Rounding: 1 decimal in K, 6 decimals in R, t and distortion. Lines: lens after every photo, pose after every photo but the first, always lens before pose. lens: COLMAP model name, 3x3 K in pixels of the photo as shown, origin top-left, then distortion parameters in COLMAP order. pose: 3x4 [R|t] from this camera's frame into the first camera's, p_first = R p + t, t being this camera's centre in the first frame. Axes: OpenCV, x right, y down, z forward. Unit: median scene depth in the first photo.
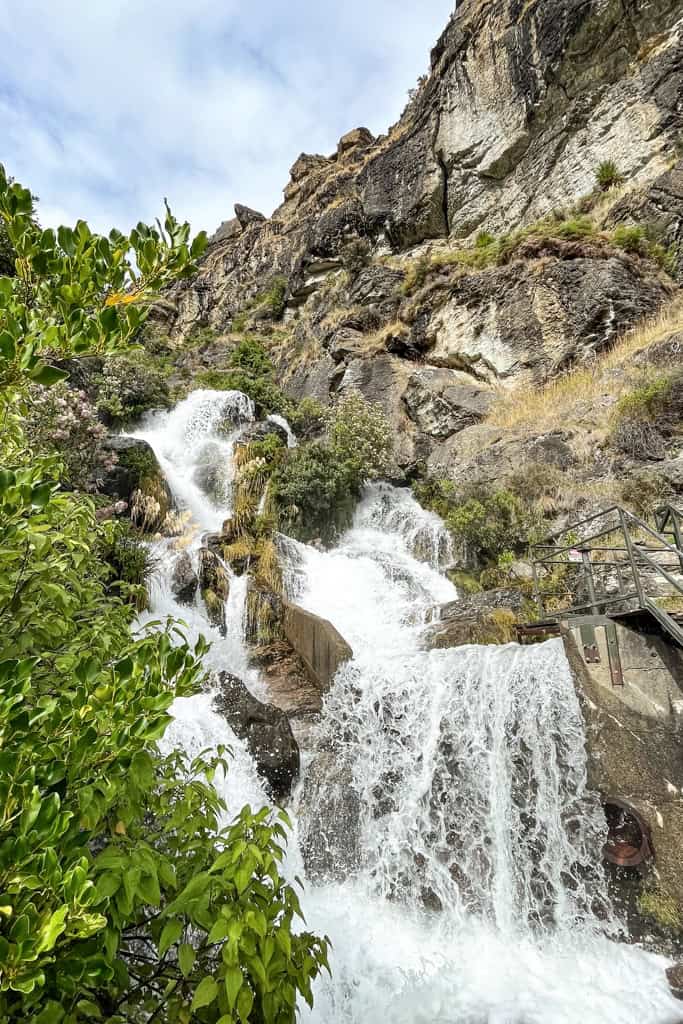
lens RADIAL K [[498.7, 0, 341.5], [0, 498.7, 512.0], [0, 0, 1]] dist [0.000035, -0.000184]
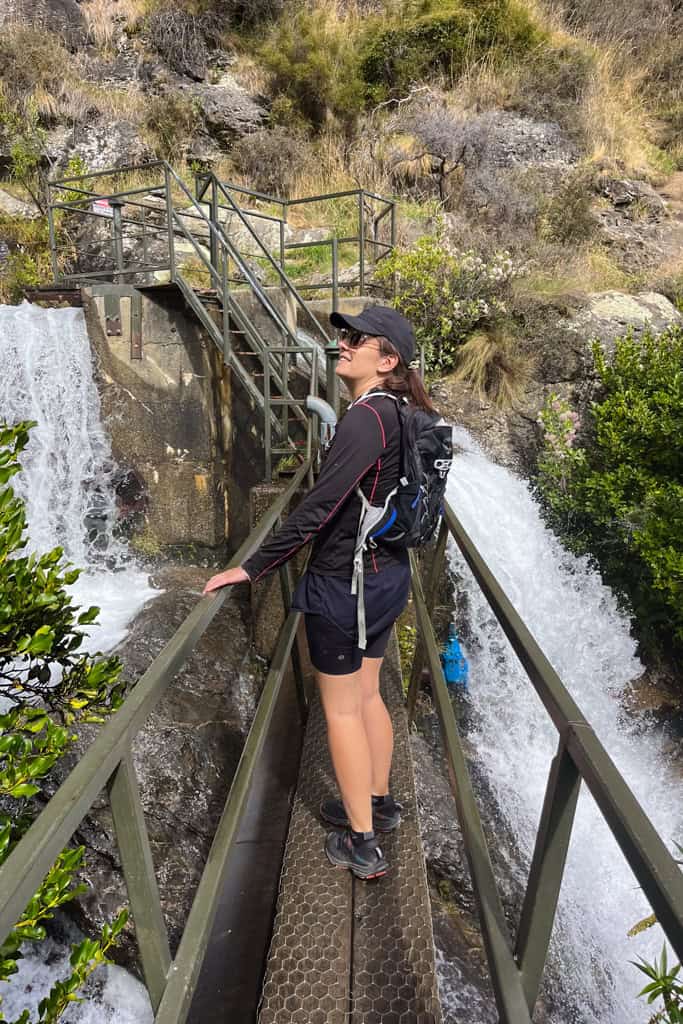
lens RADIAL K [[774.8, 0, 341.5], [0, 774.8, 512.0], [0, 0, 1]] dist [-0.000425, 0.000911]
pose [[0.696536, -0.114339, 0.708353, -0.225463], [-0.244663, 0.890210, 0.384274, -0.054606], [-0.674521, -0.440968, 0.592088, -0.245515]]
